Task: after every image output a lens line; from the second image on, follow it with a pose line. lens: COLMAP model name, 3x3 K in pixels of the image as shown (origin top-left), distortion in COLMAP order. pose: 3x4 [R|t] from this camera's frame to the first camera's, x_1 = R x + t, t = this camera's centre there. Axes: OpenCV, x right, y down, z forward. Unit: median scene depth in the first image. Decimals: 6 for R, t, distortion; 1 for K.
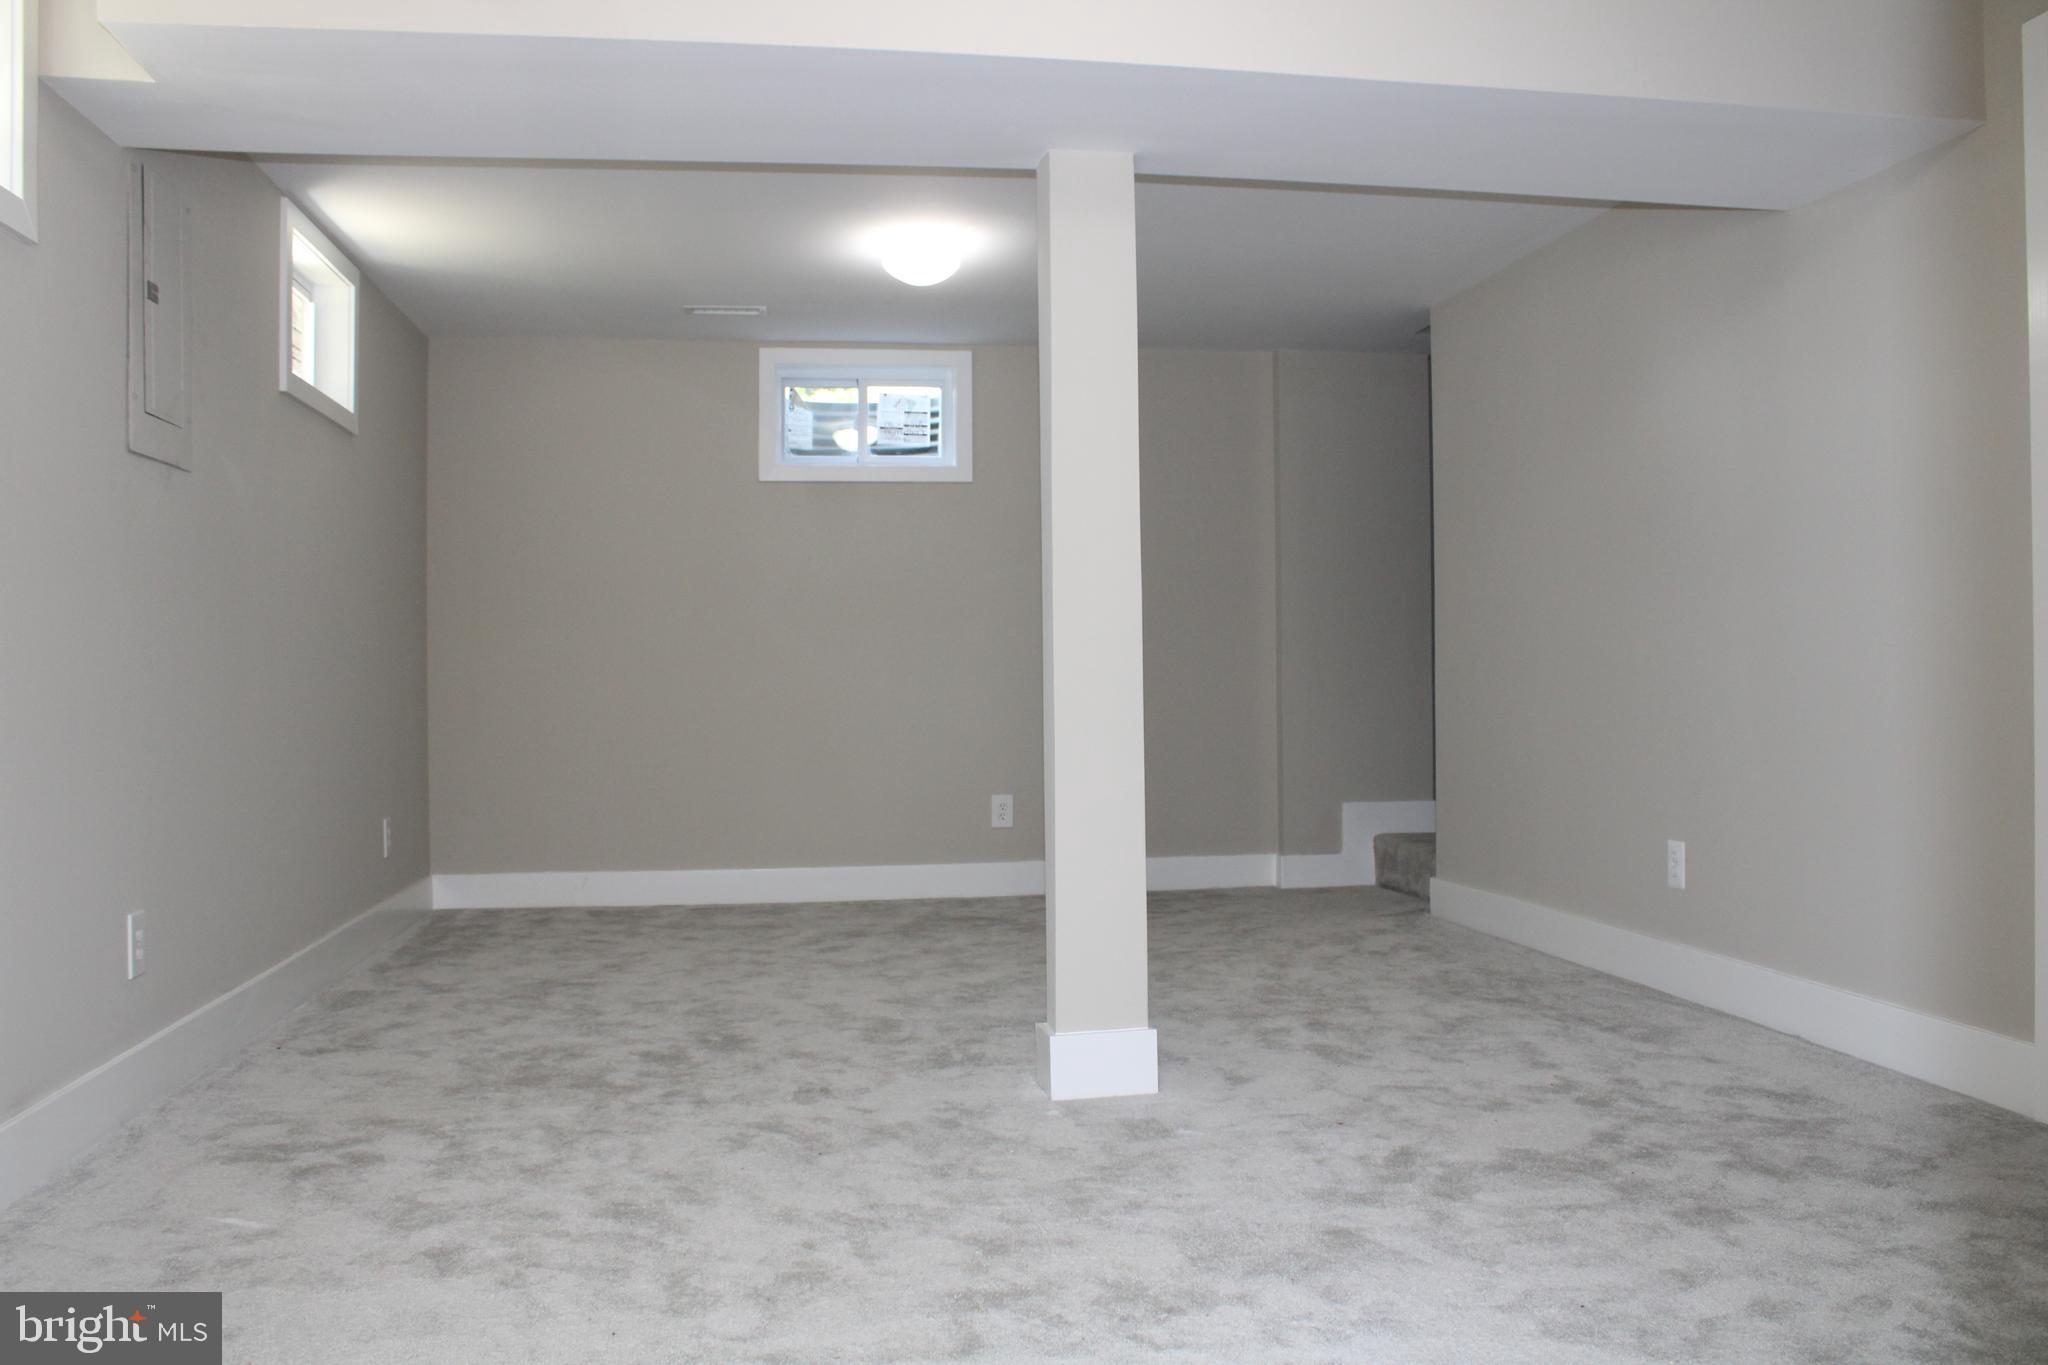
lens RADIAL K [[1706.6, 0, 1029.8], [0, 1706.6, 679.0], [0, 0, 1]] dist [-0.158164, 0.118963]
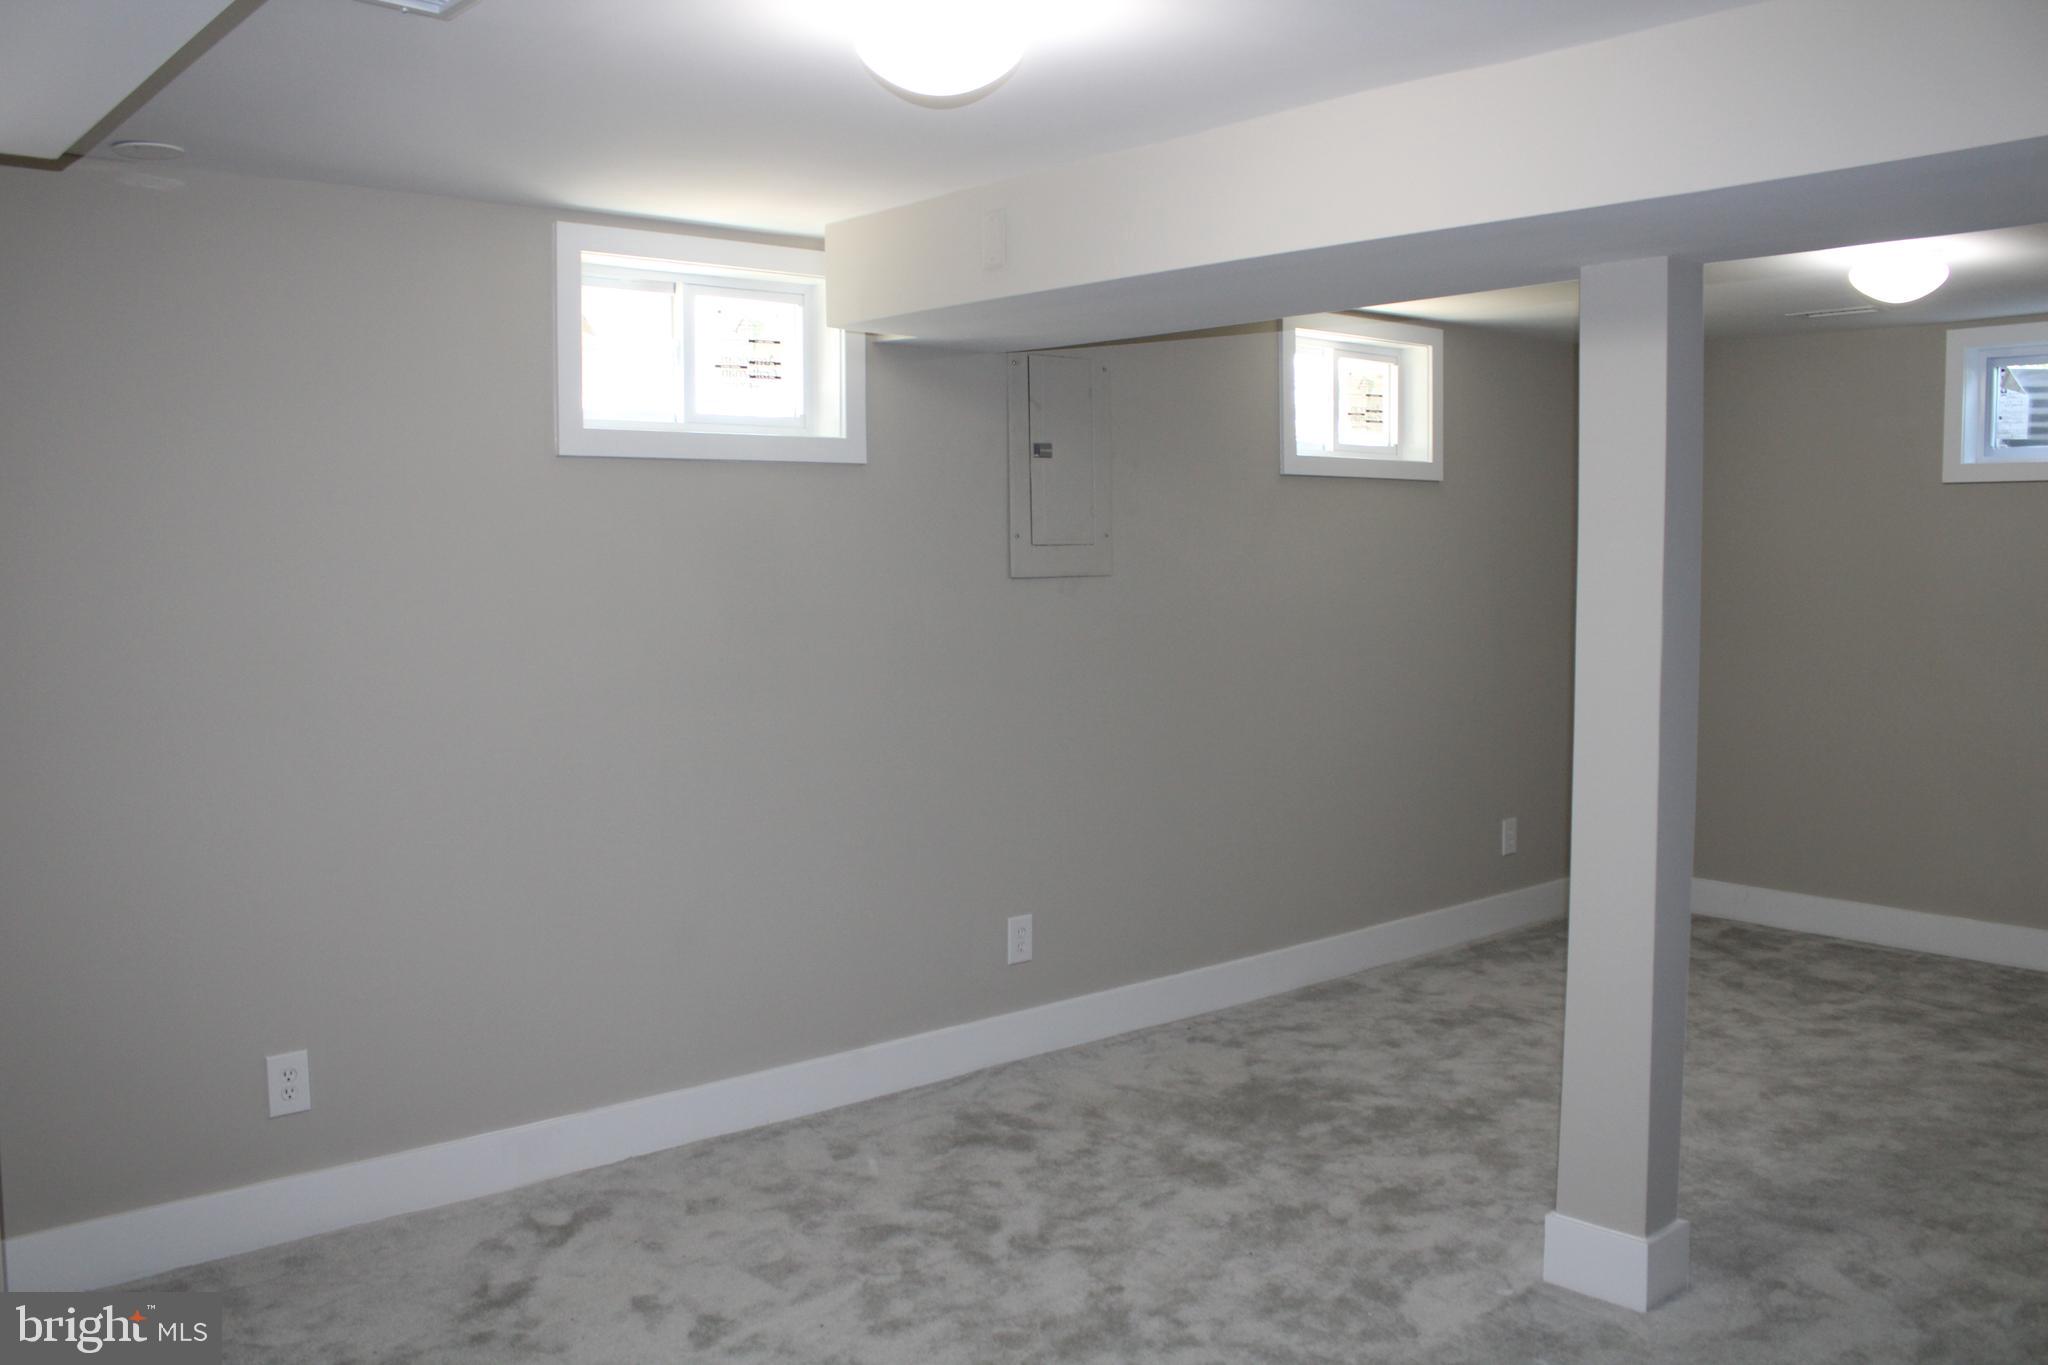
lens RADIAL K [[1706.6, 0, 1026.9], [0, 1706.6, 681.0], [0, 0, 1]] dist [-0.158164, 0.118963]
pose [[0.557279, 0.078084, -0.826646, 0.341745], [-0.007722, 0.996013, 0.088877, -0.098918], [0.830290, -0.043145, 0.555660, 0.129333]]
